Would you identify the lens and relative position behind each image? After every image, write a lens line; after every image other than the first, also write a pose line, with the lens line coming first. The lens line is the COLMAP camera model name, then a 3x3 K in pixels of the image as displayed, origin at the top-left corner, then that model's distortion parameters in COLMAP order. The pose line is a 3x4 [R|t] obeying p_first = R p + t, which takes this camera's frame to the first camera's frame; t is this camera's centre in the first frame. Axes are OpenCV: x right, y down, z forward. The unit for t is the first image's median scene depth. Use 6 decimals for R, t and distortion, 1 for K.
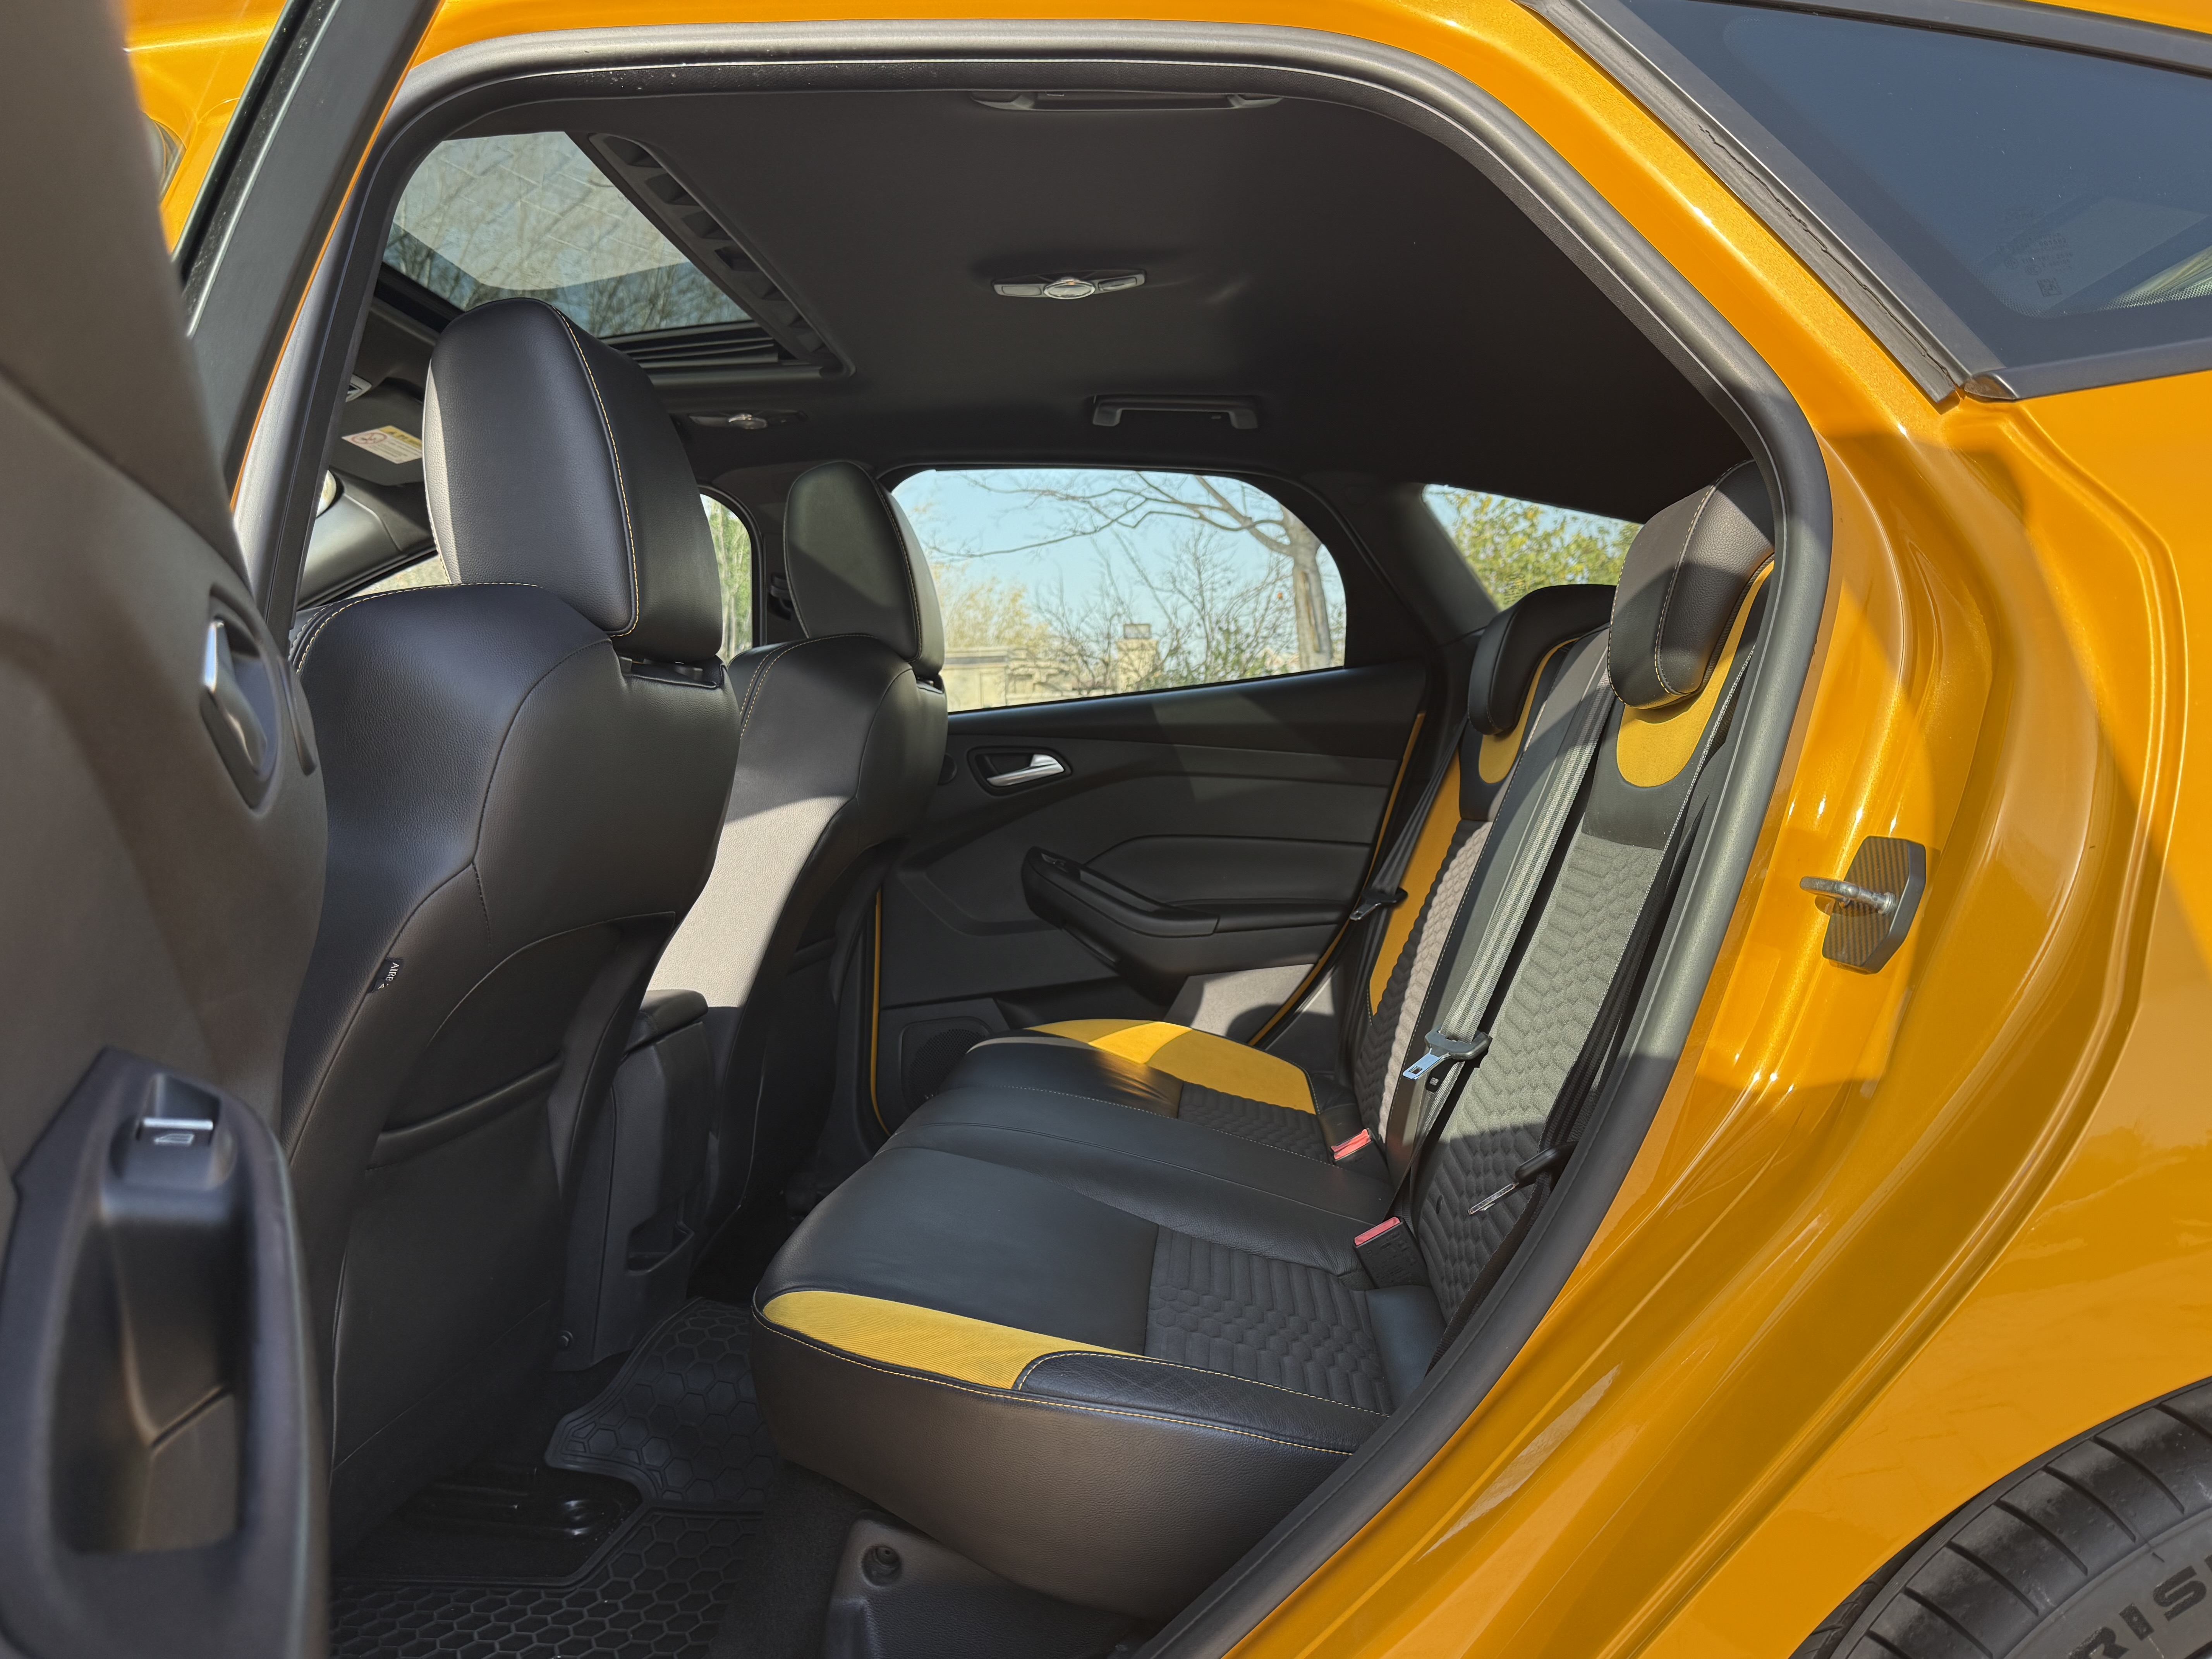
lens RADIAL K [[1624.4, 0, 1107.9], [0, 1624.4, 833.2], [0, 0, 1]] dist [-0.007461, -0.003288]
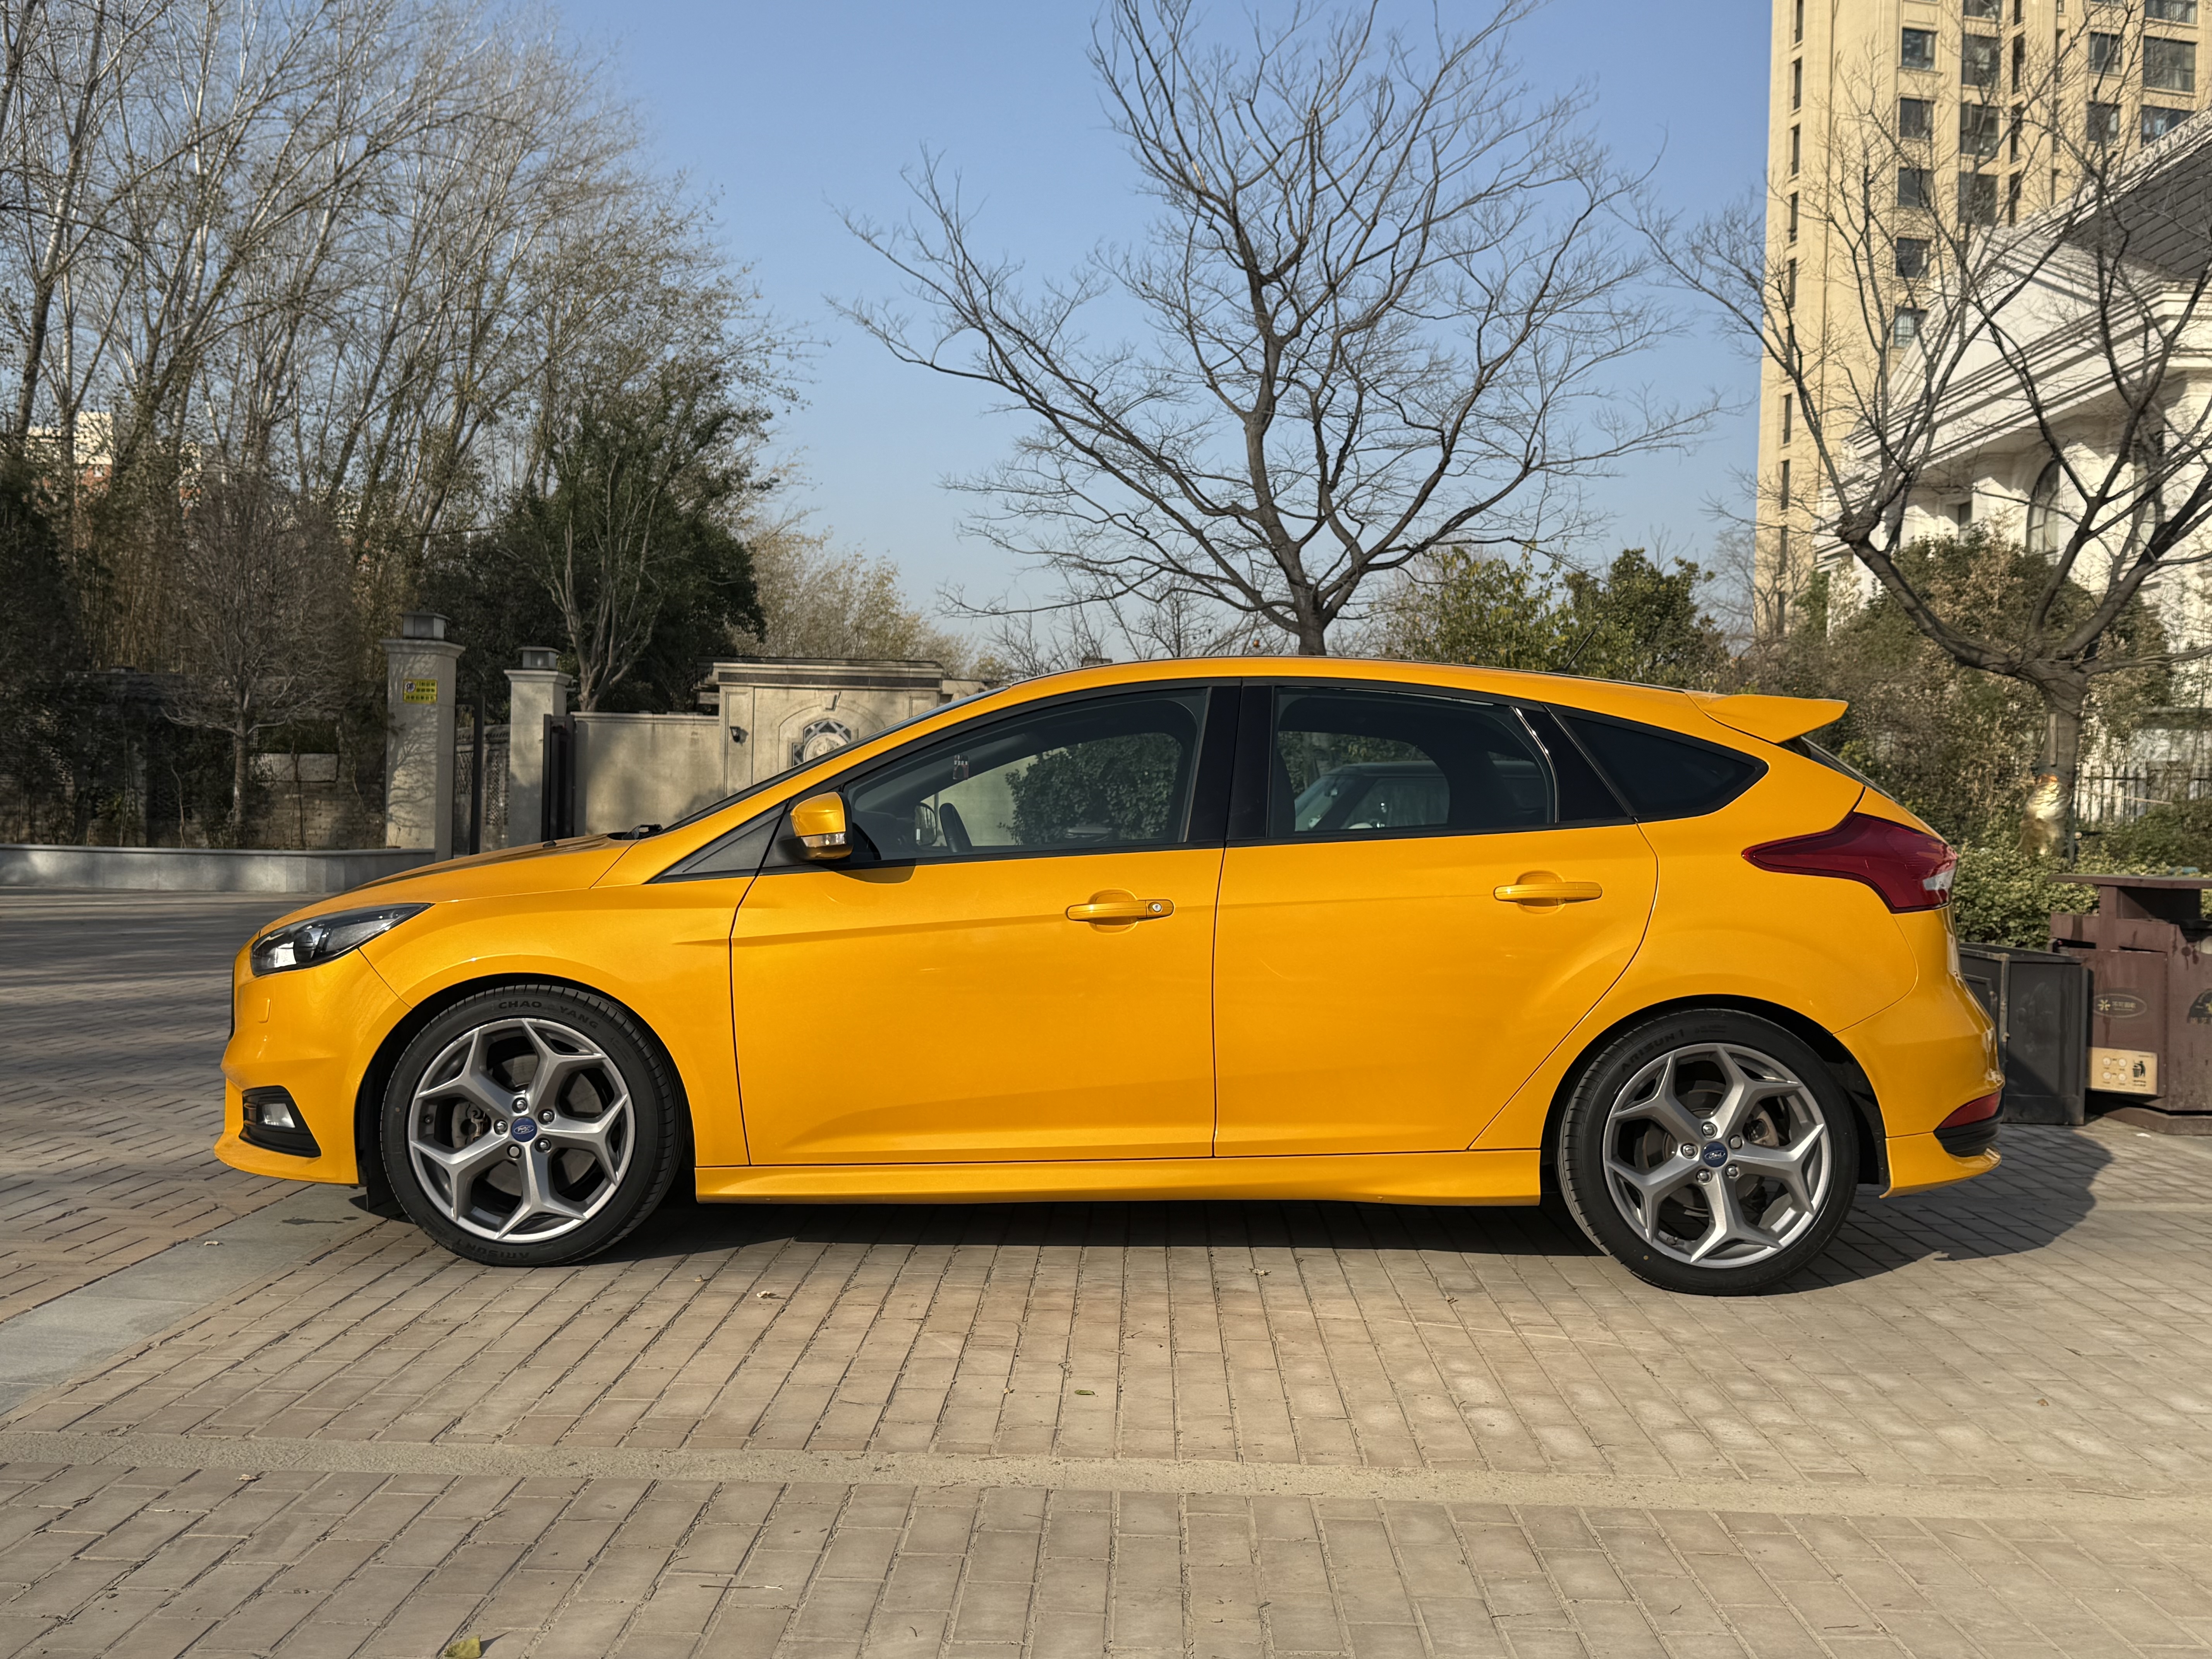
lens RADIAL K [[2122.6, 0, 1104.1], [0, 2122.6, 827.8], [0, 0, 1]] dist [0.001232, 0.000000]
pose [[0.995805, 0.055417, 0.072807, -0.072297], [-0.053599, 0.998206, -0.026693, 0.000661], [-0.074155, 0.022679, 0.996989, -0.254429]]
